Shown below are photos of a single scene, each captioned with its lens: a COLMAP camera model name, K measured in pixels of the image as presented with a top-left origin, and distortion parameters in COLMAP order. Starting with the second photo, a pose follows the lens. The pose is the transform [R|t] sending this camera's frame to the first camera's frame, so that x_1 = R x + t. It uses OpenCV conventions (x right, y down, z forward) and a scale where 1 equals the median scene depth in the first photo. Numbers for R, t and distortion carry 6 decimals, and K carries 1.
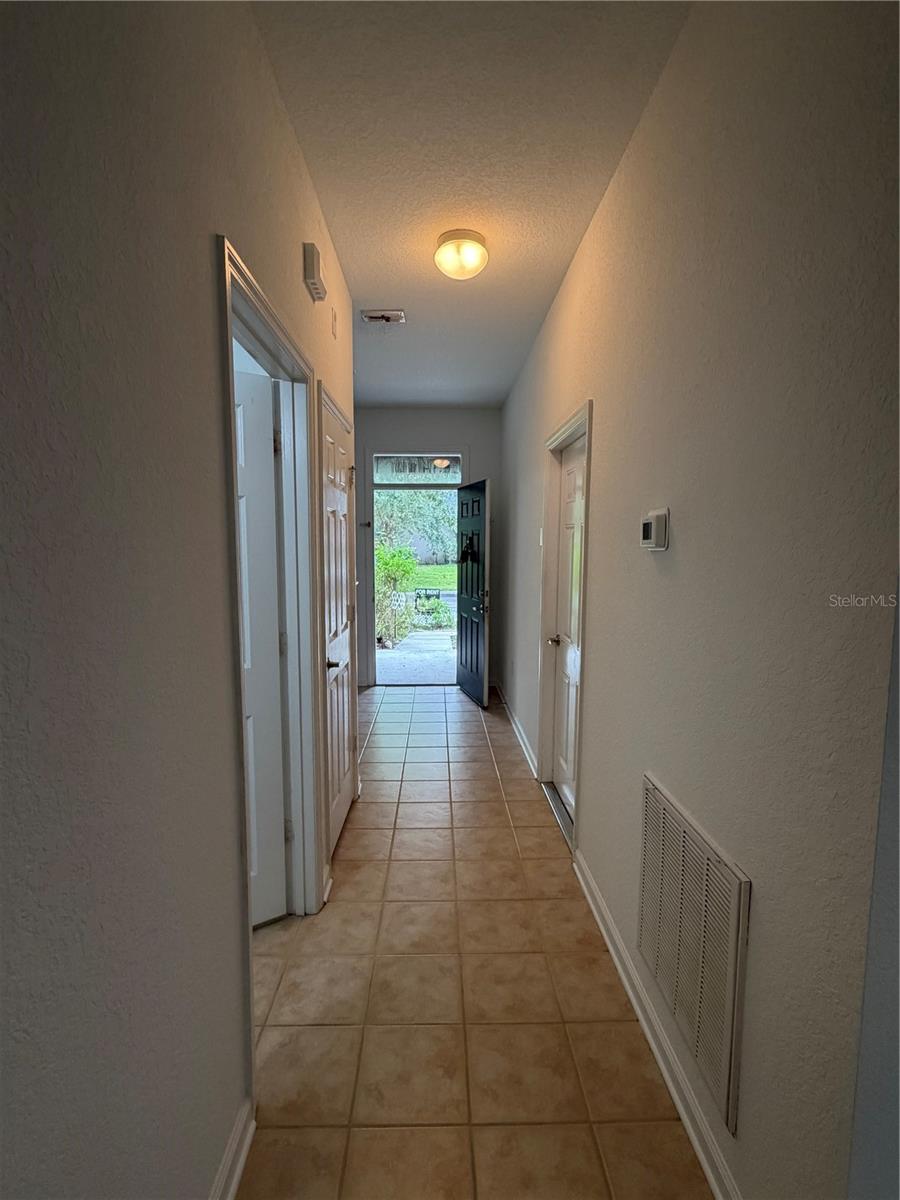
lens RADIAL K [[559.2, 0, 450.0], [0, 559.2, 600.0], [0, 0, 1]] dist [-0.000094, -0.000024]
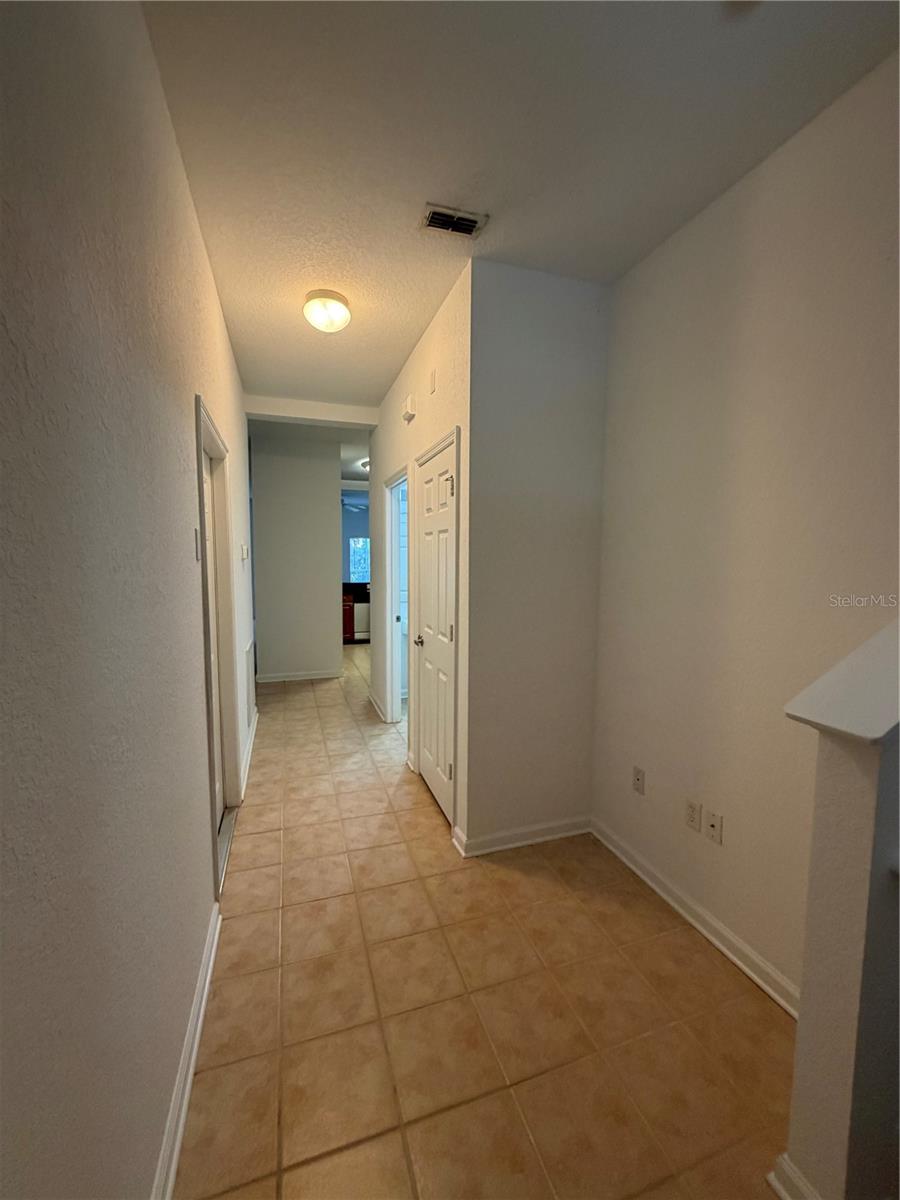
lens RADIAL K [[481.9, 0, 450.0], [0, 481.9, 600.0], [0, 0, 1]] dist [-0.000948, -0.000212]
pose [[-0.954660, 0.015422, -0.297297, 0.107028], [-0.039161, 0.983473, 0.176767, -0.266755], [0.295110, 0.180395, -0.938279, 2.702138]]
